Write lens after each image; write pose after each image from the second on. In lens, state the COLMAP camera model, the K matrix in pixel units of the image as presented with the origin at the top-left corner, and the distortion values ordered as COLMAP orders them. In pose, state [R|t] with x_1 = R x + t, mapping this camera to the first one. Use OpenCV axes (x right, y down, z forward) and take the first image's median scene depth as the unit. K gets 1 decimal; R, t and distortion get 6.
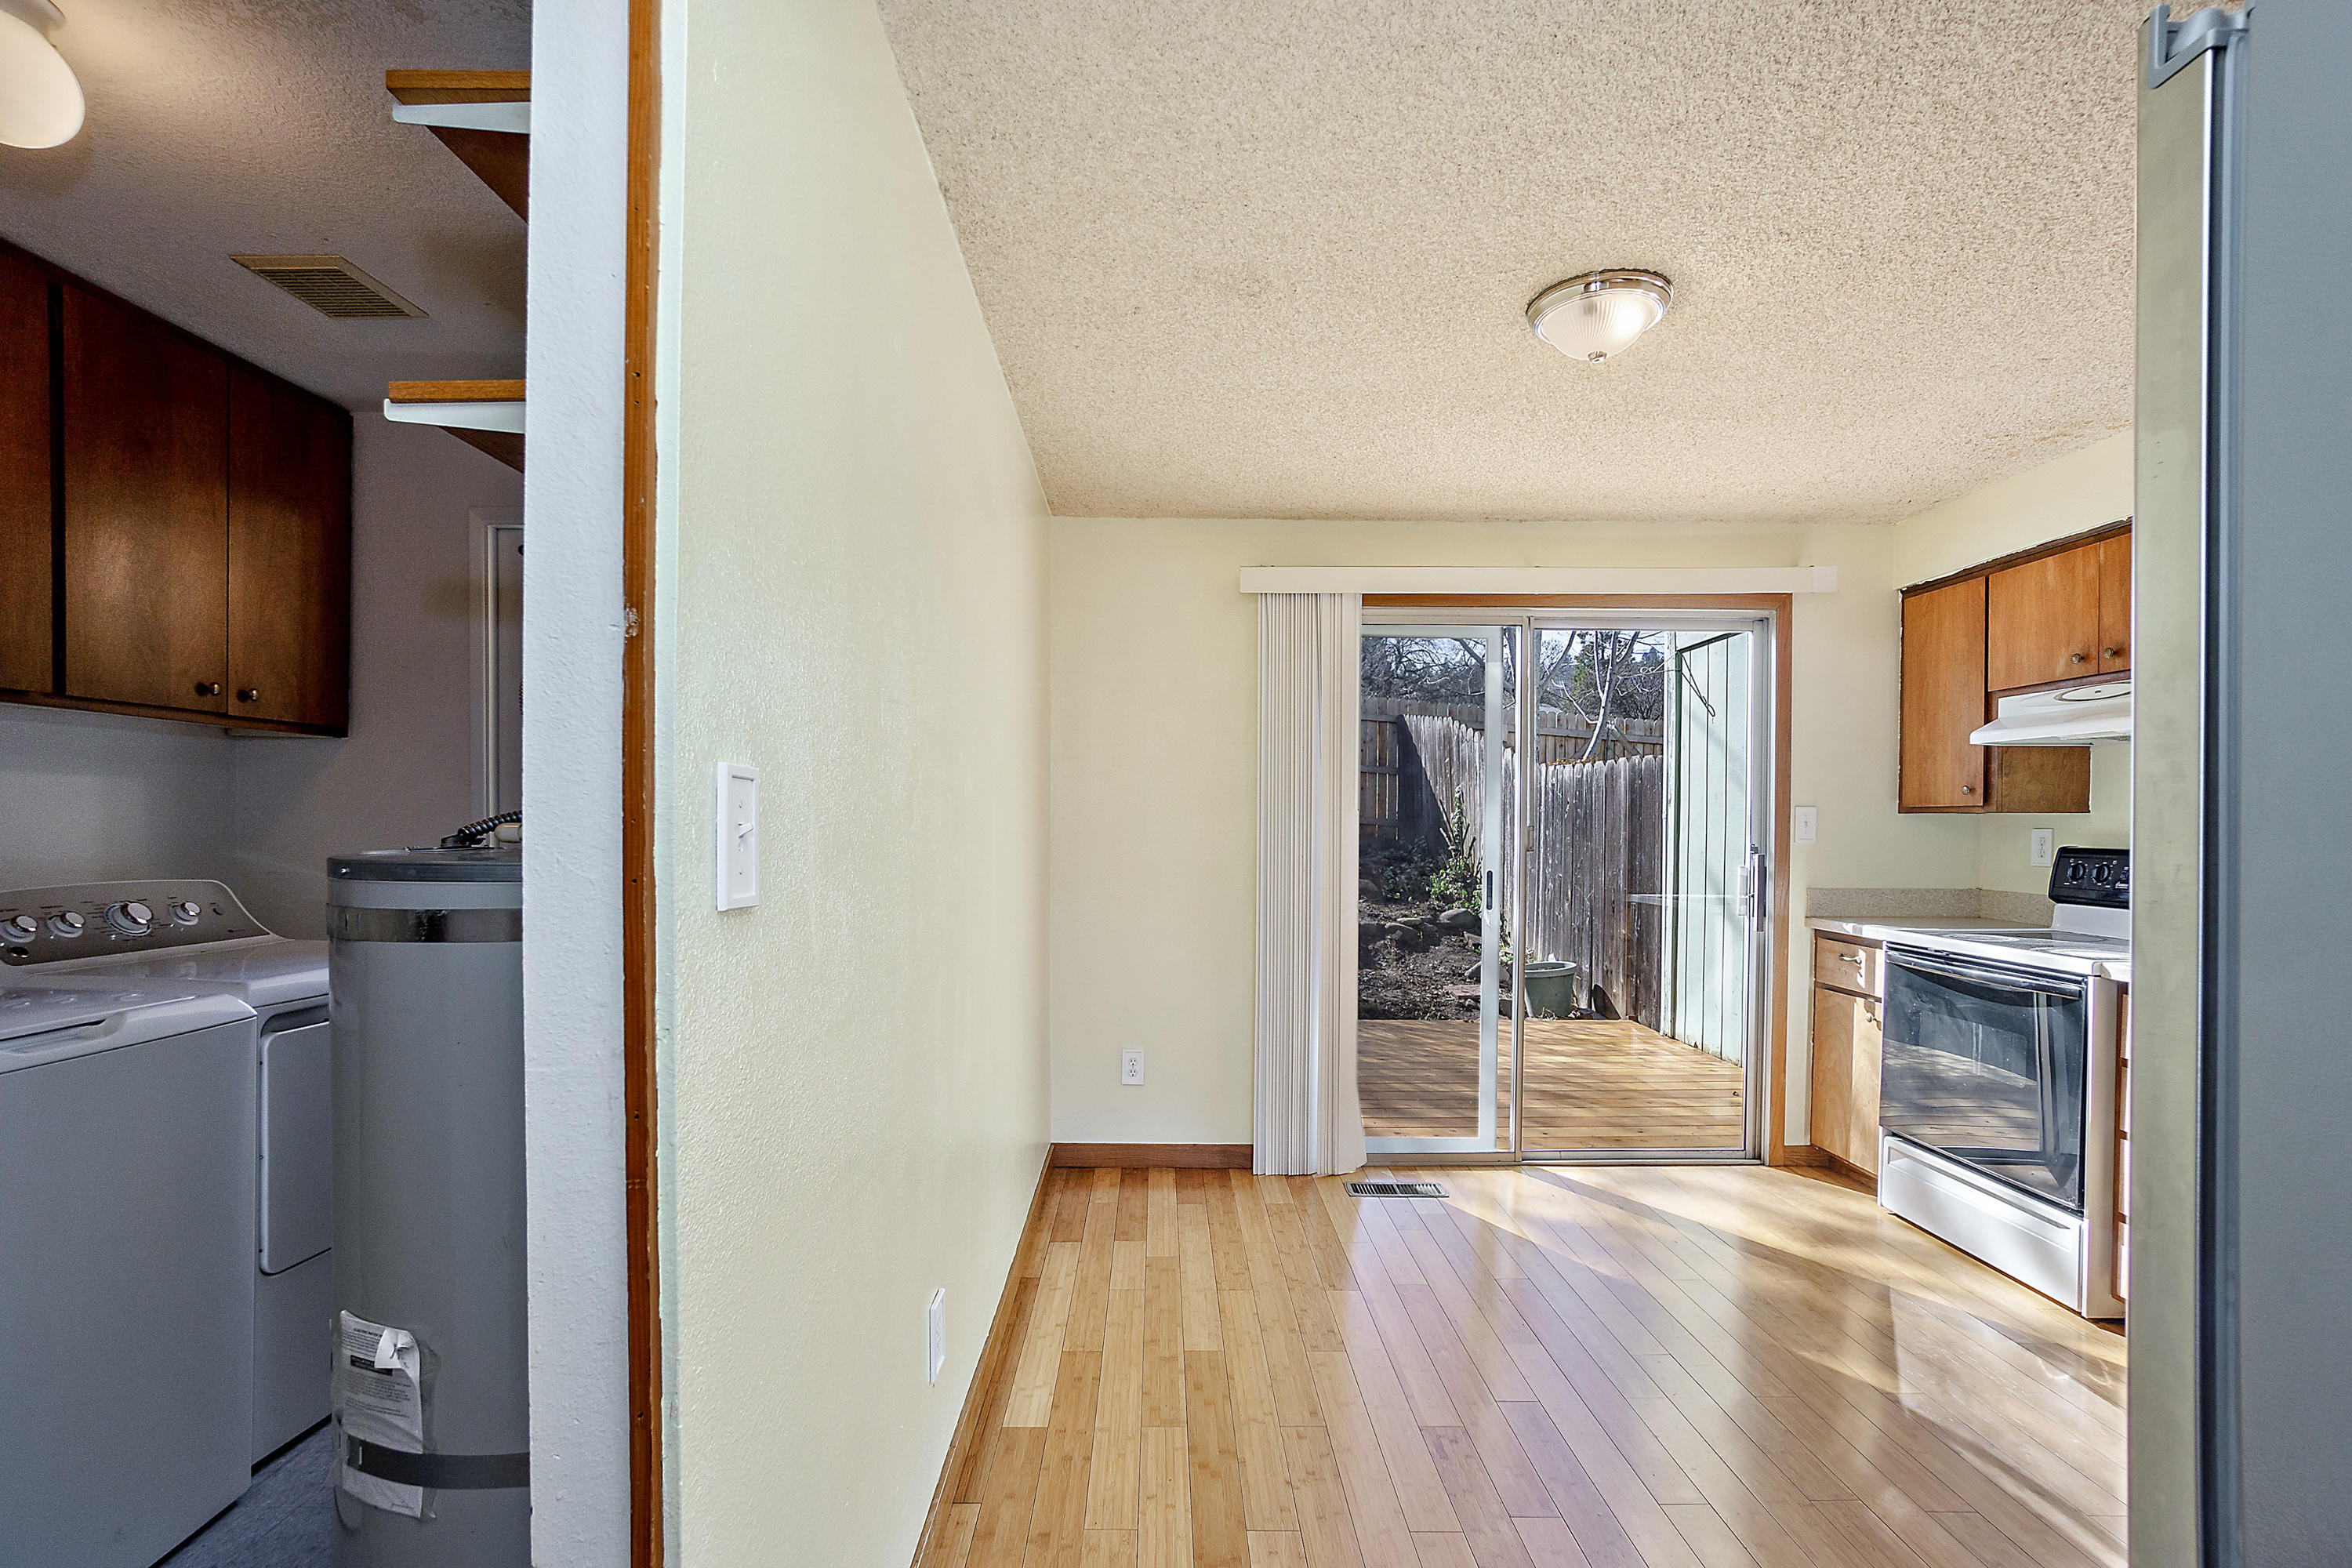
lens RADIAL K [[1031.8, 0, 1149.3], [0, 1031.8, 832.3], [0, 0, 1]] dist [-0.032617, 0.013109]
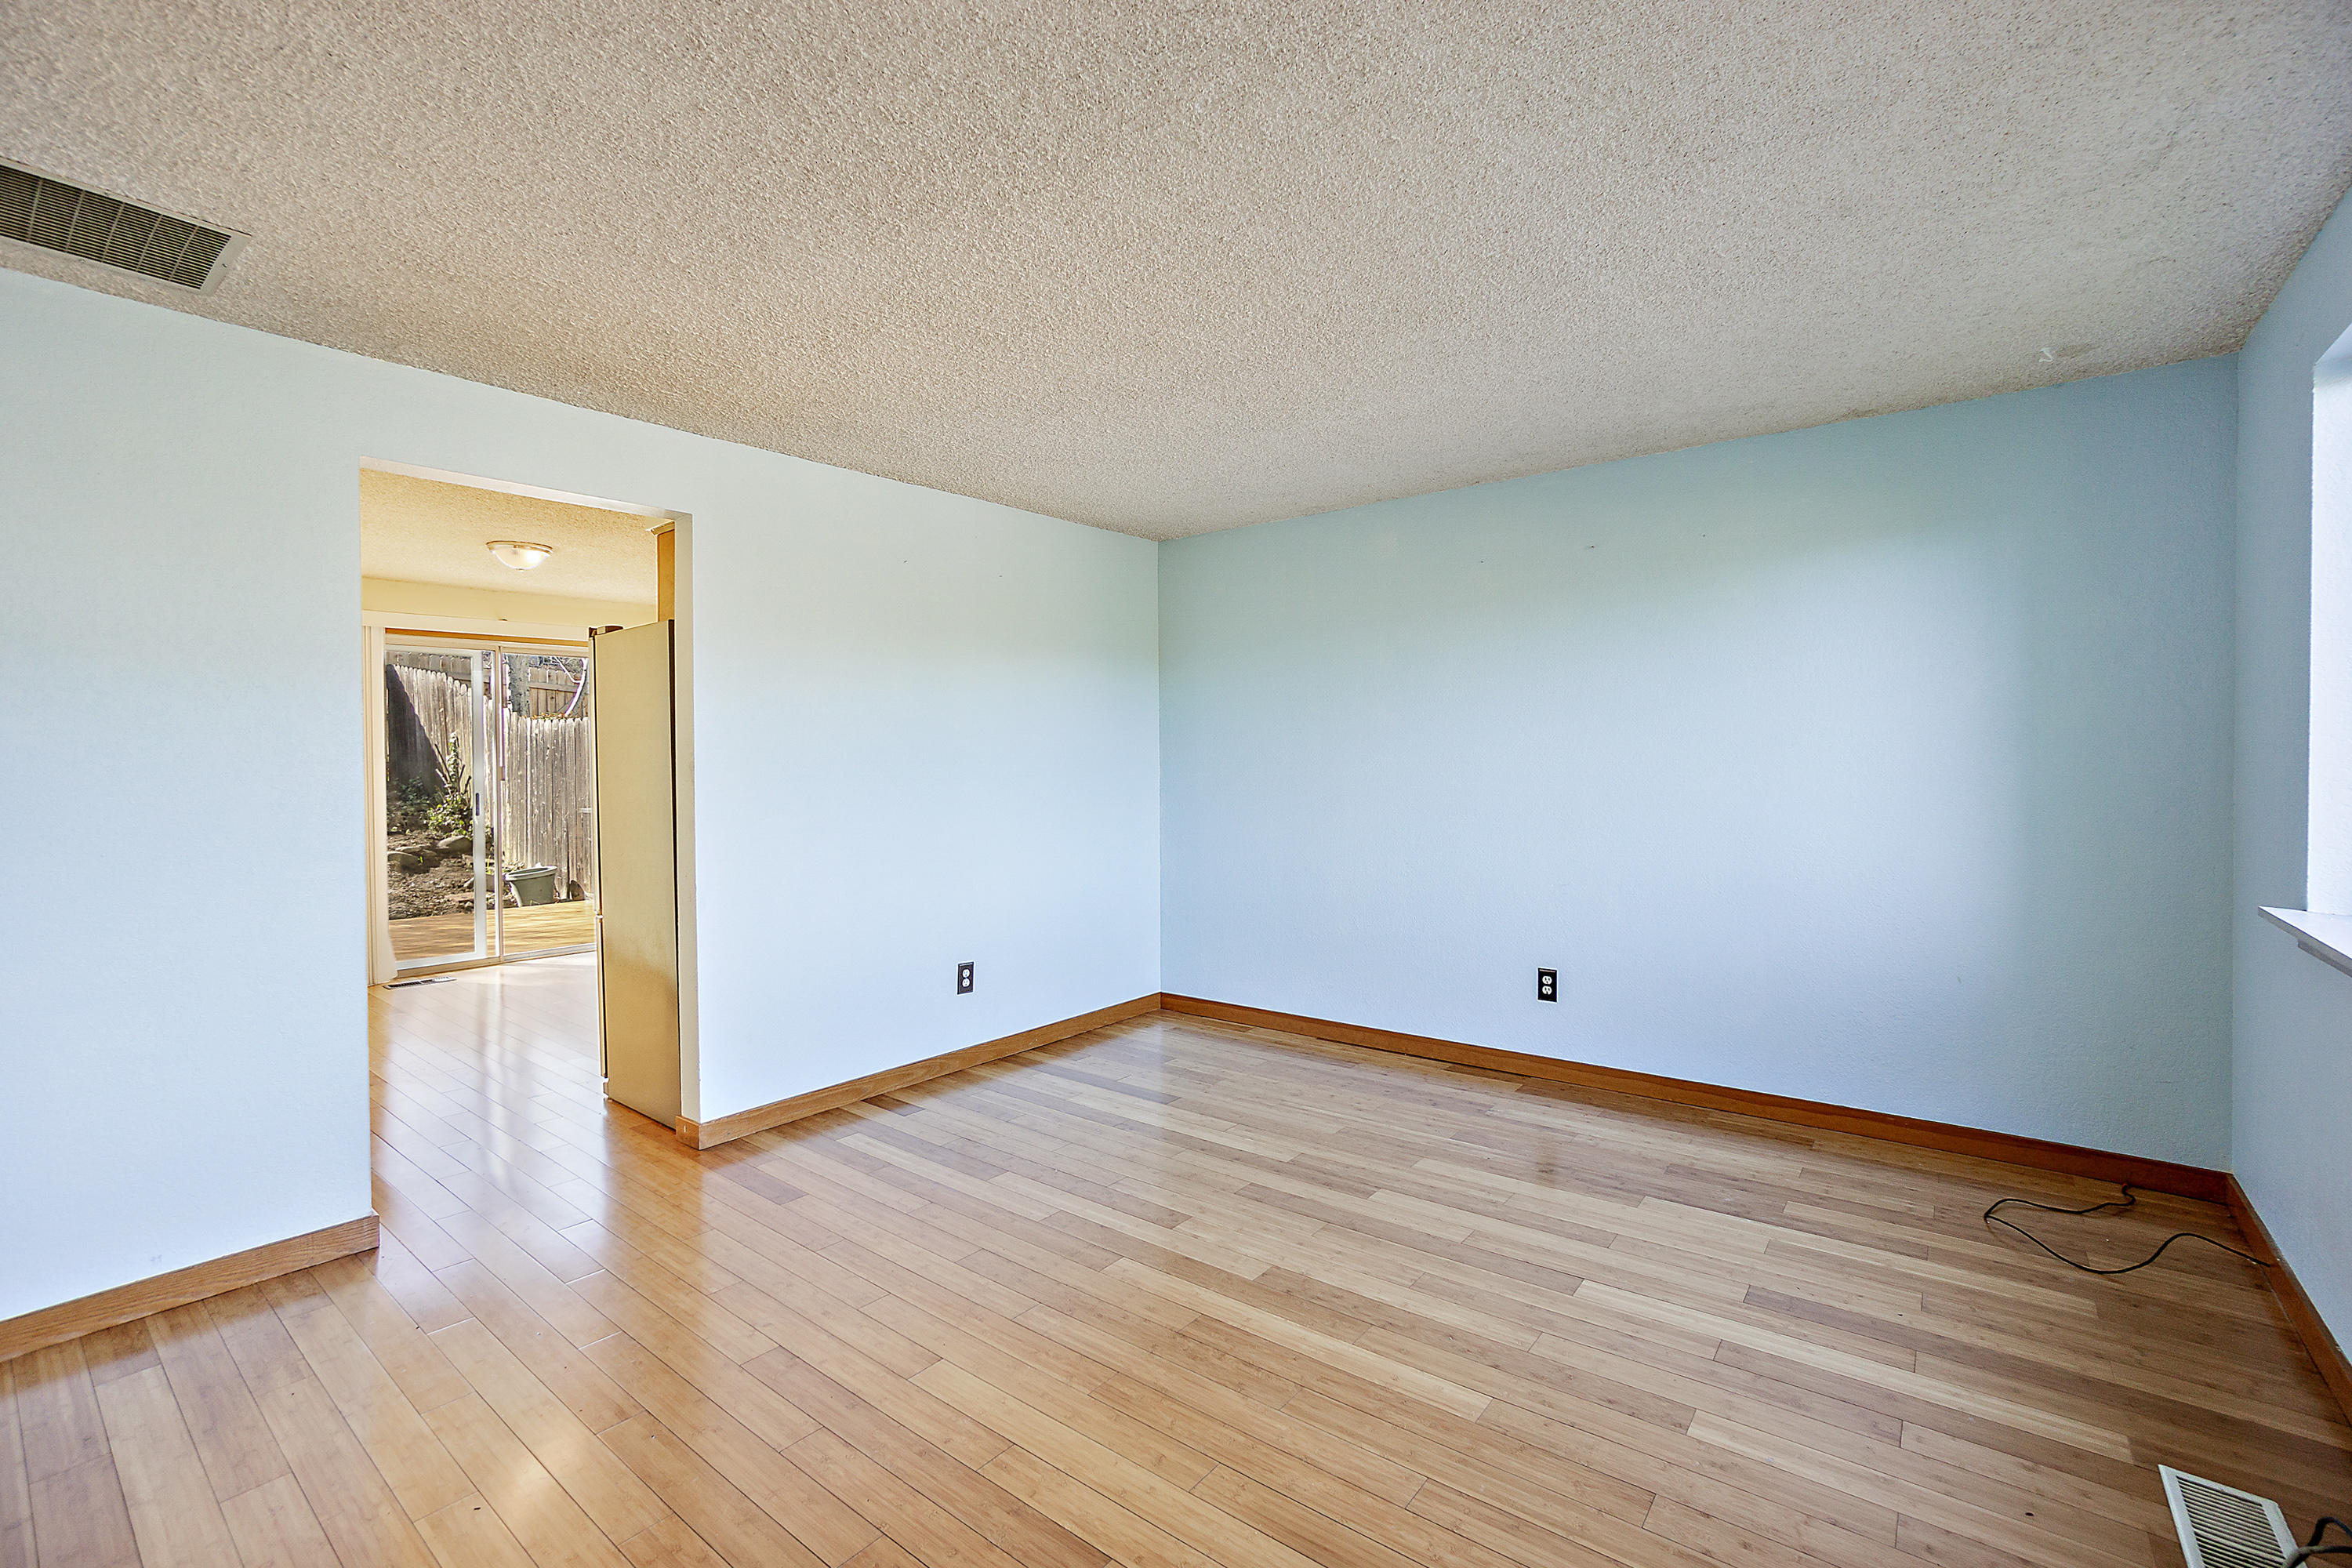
lens RADIAL K [[1031.8, 0, 1168.0], [0, 1031.8, 775.9], [0, 0, 1]] dist [-0.032617, 0.013109]
pose [[0.618370, -0.022714, 0.785559, -0.291326], [0.017188, 0.999734, 0.015377, 0.000635], [-0.785699, 0.003993, 0.618596, -0.957481]]
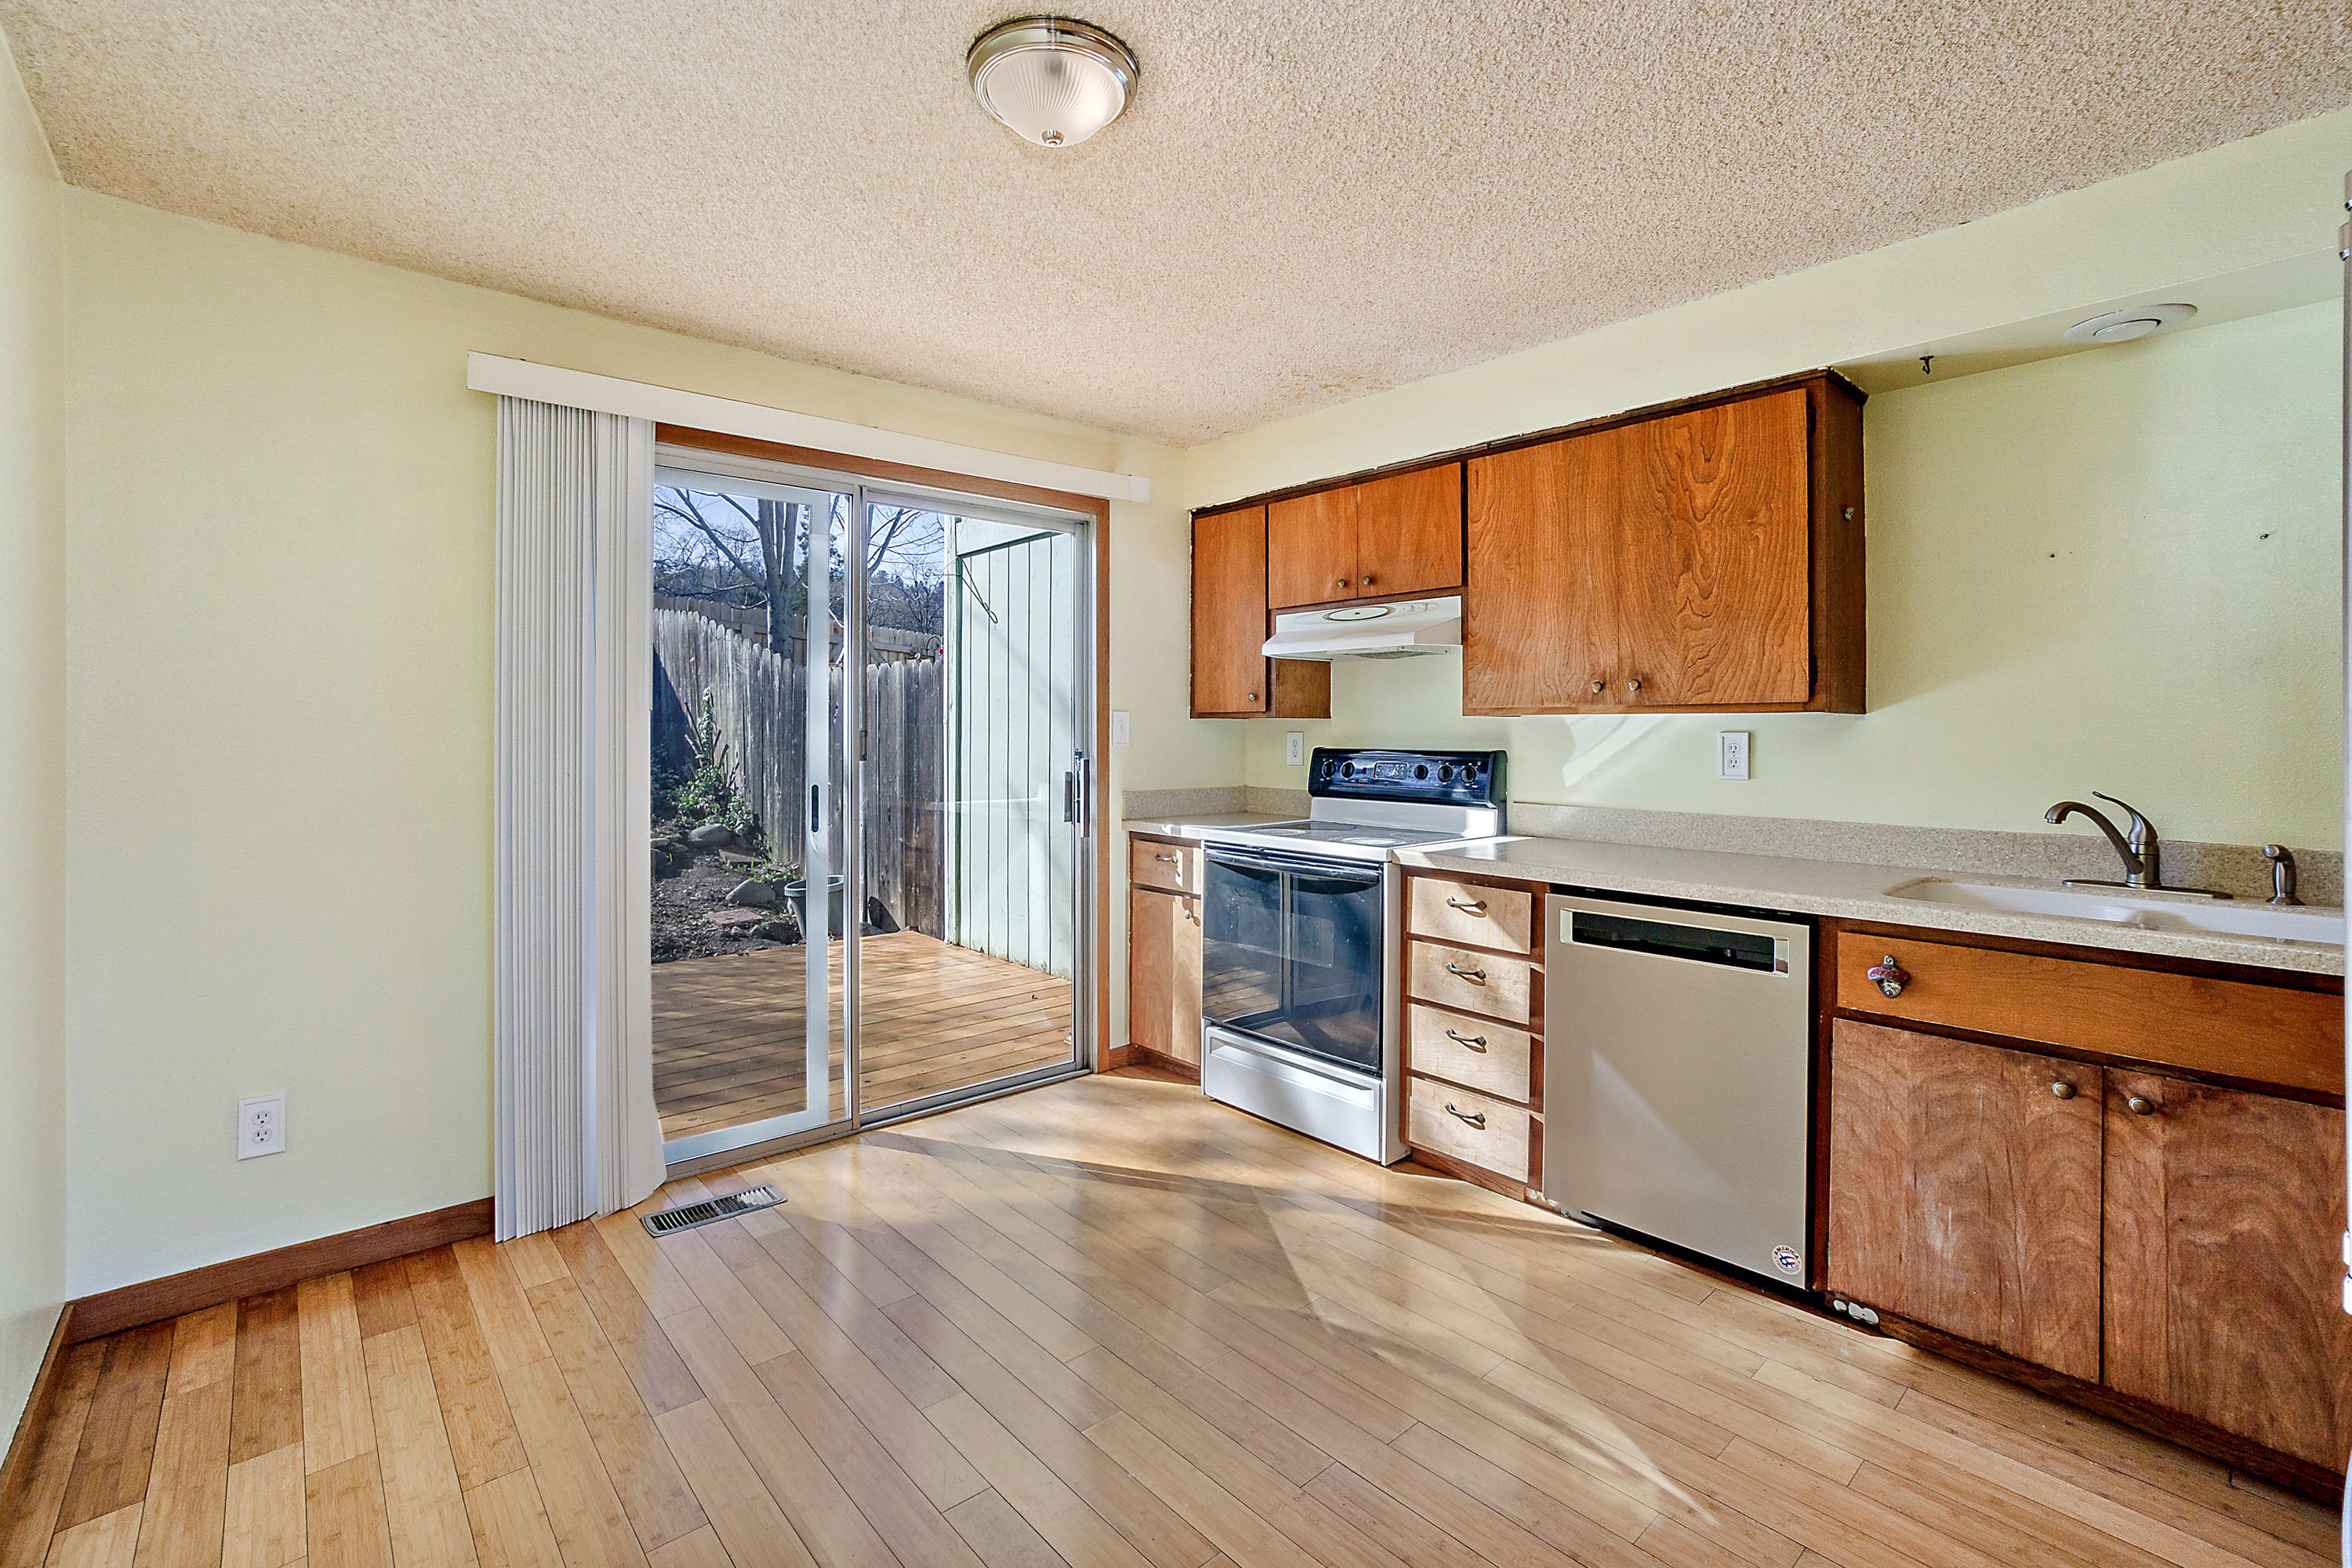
lens RADIAL K [[1031.8, 0, 1137.7], [0, 1031.8, 728.8], [0, 0, 1]] dist [-0.032617, 0.013109]
pose [[0.752411, -0.000388, 0.658694, -0.021063], [0.006766, 0.999952, -0.007140, -0.000109], [-0.658659, 0.009829, 0.752377, 0.210056]]
